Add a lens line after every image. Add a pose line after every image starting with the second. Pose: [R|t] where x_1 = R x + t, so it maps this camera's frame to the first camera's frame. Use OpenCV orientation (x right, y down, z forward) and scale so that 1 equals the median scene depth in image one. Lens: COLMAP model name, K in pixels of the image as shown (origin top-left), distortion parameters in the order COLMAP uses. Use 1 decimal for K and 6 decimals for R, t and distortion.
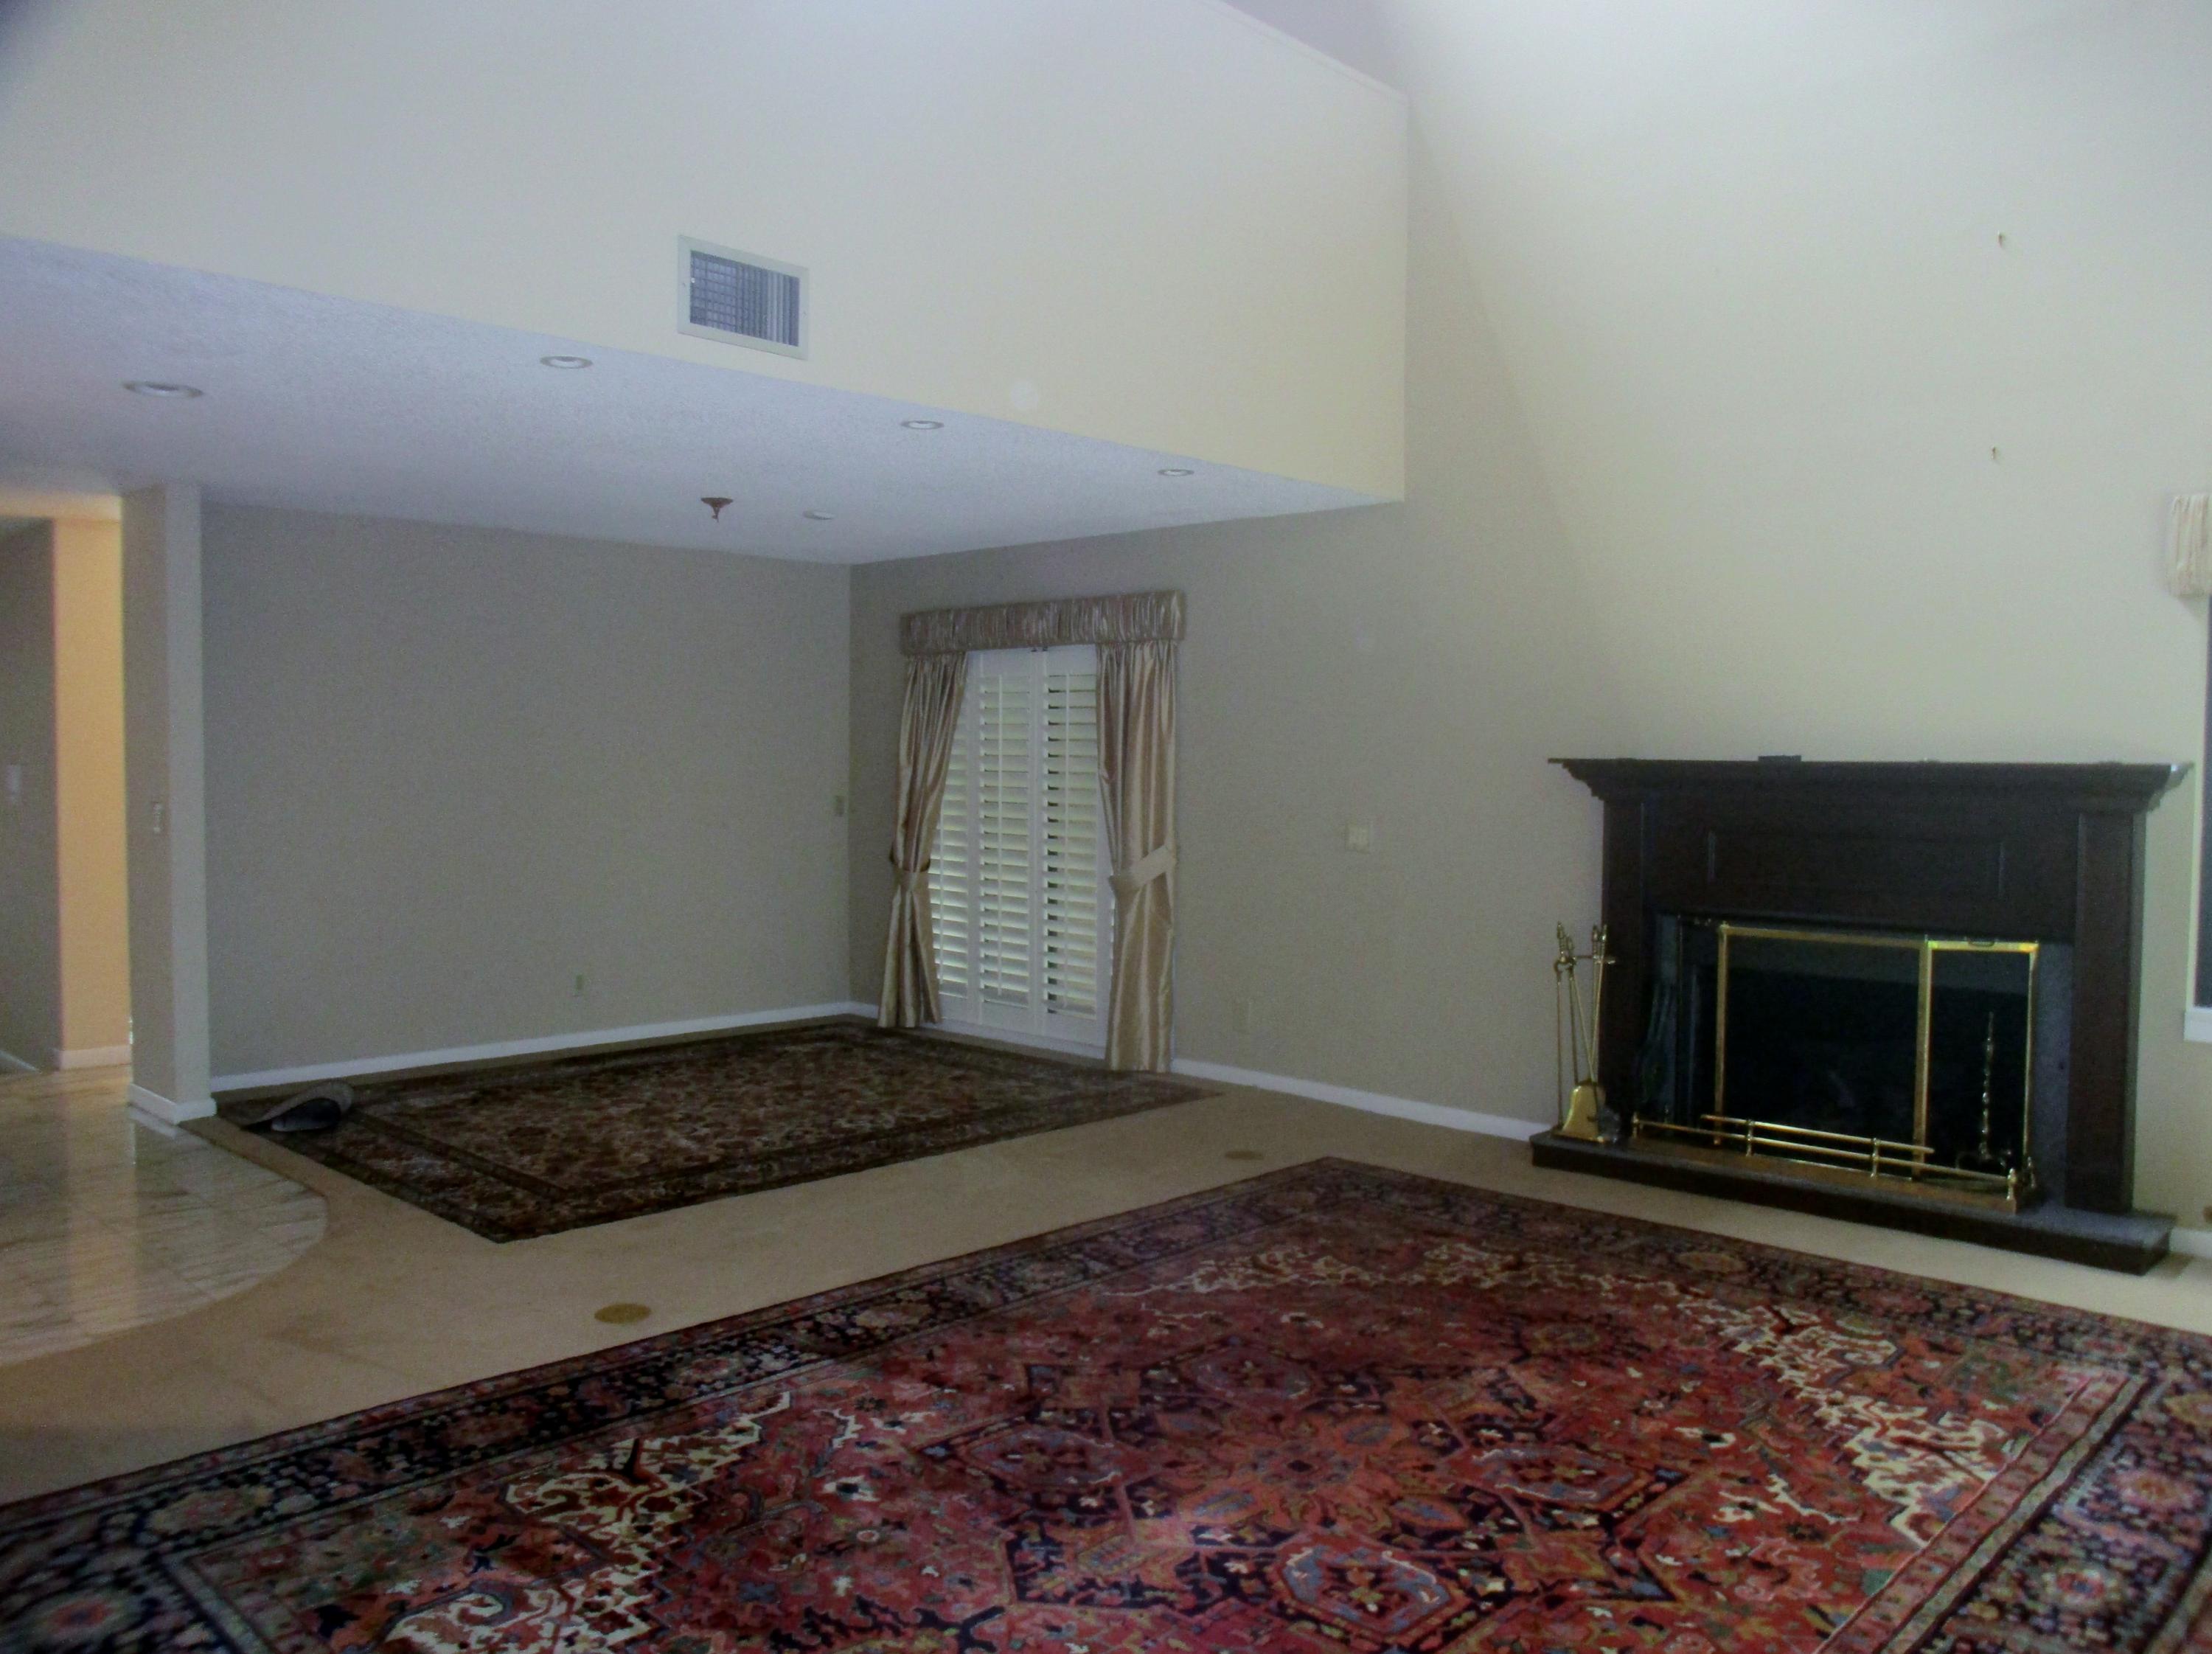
lens RADIAL K [[1716.4, 0, 1112.7], [0, 1716.4, 821.6], [0, 0, 1]] dist [-0.068465, 0.039638]
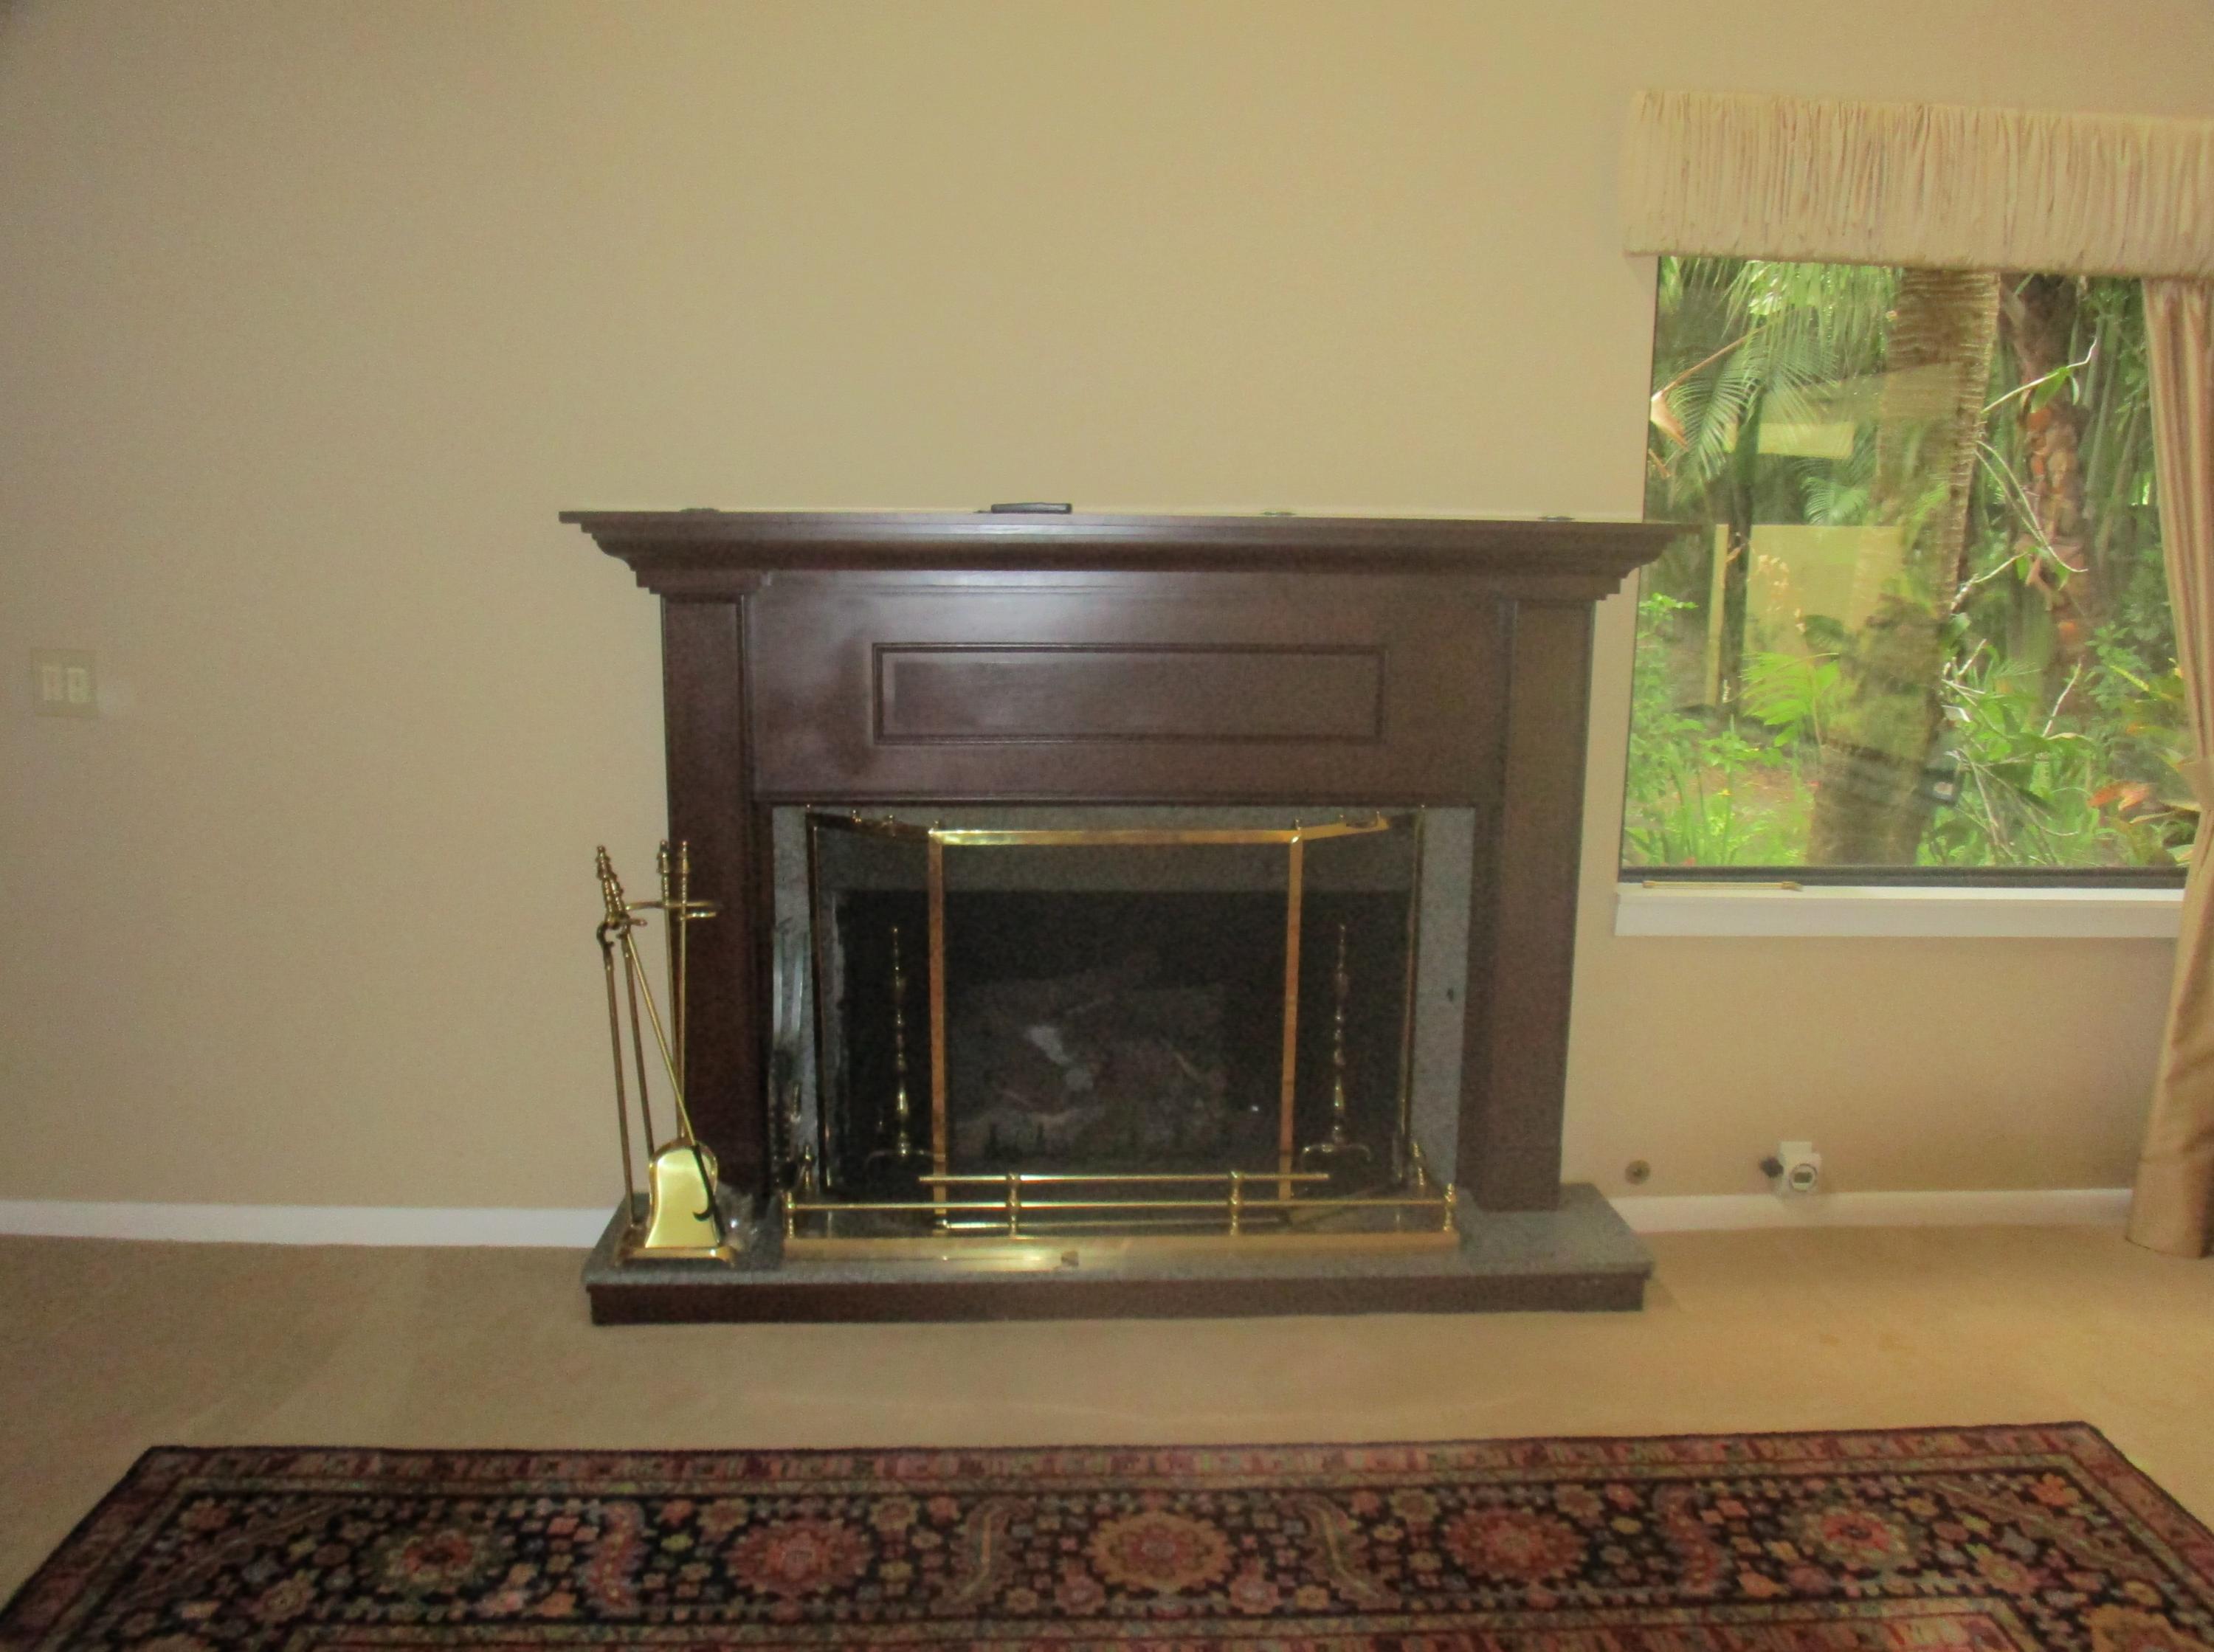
lens RADIAL K [[1717.7, 0, 1098.5], [0, 1717.7, 823.4], [0, 0, 1]] dist [-0.068465, 0.039638]
pose [[0.700003, -0.127864, 0.702600, 0.023016], [0.025288, 0.987662, 0.154547, -0.029578], [-0.713692, -0.090416, 0.694600, 0.792655]]
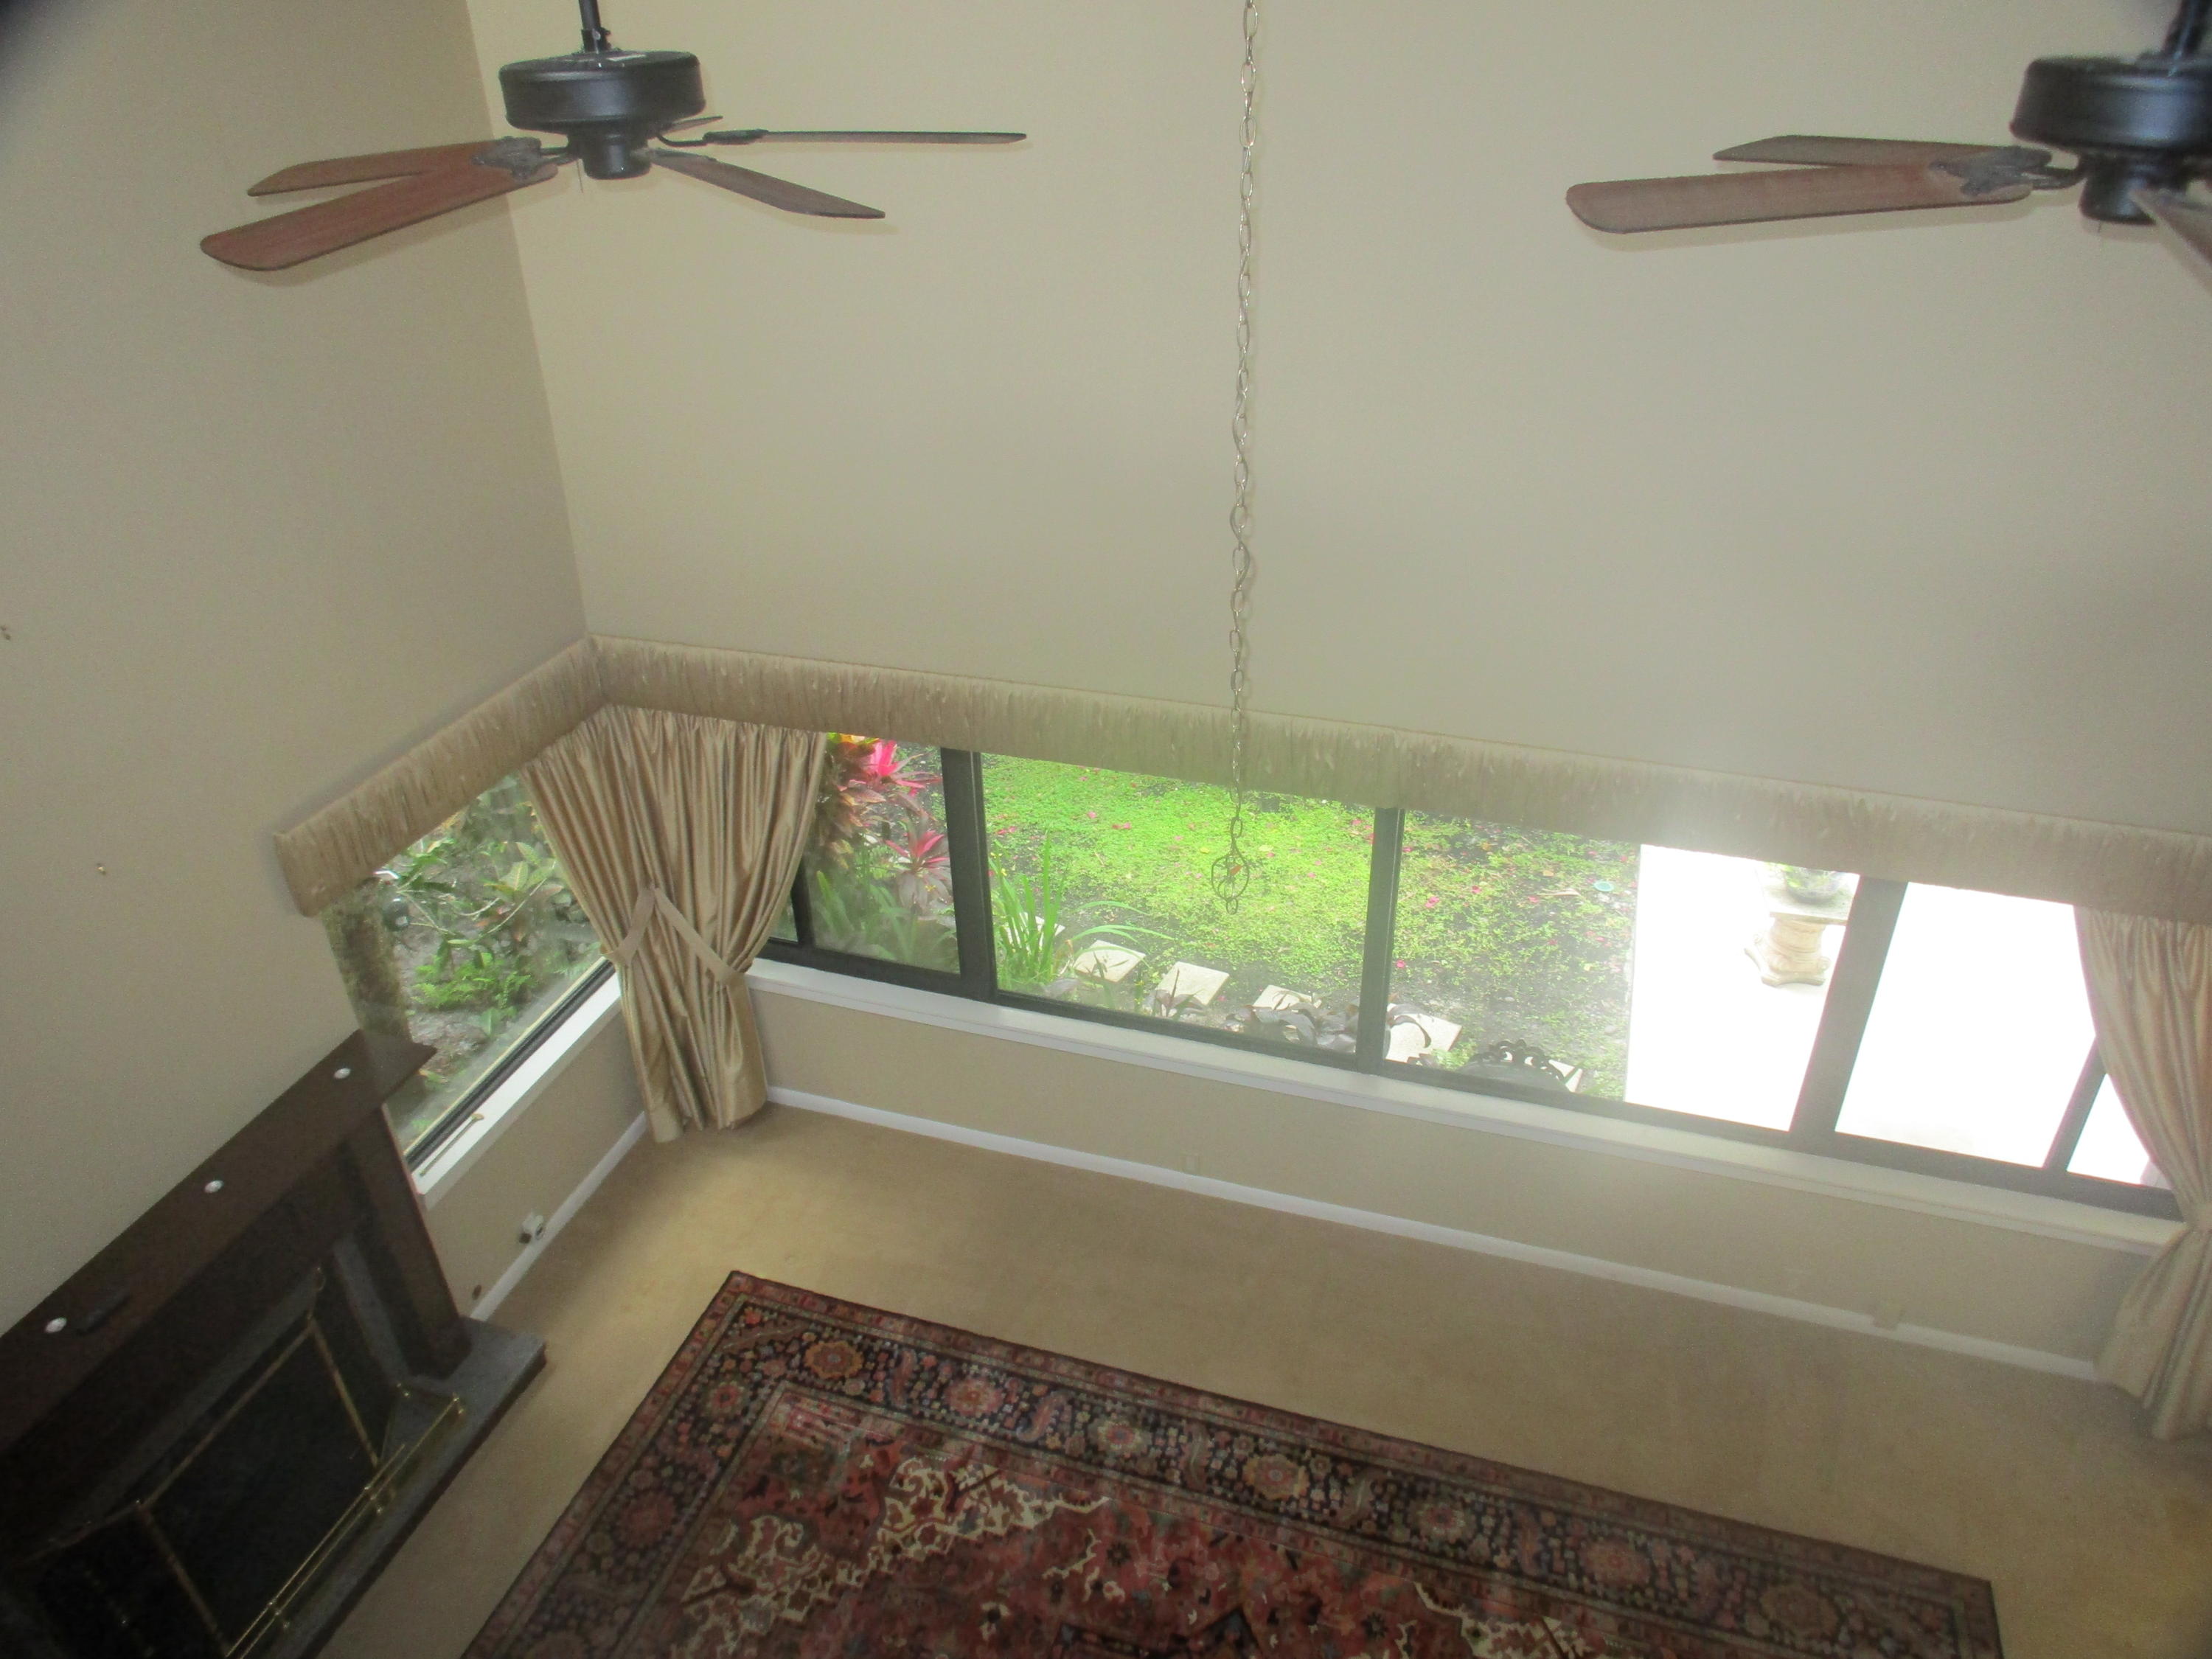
lens RADIAL K [[1484.9, 0, 1146.7], [0, 1484.9, 832.3], [0, 0, 1]] dist [-0.043446, 0.002537]
pose [[-0.431684, -0.465276, 0.772766, -0.309857], [0.043050, 0.845098, 0.532876, -0.743188], [-0.900997, 0.263302, -0.344785, 0.969819]]
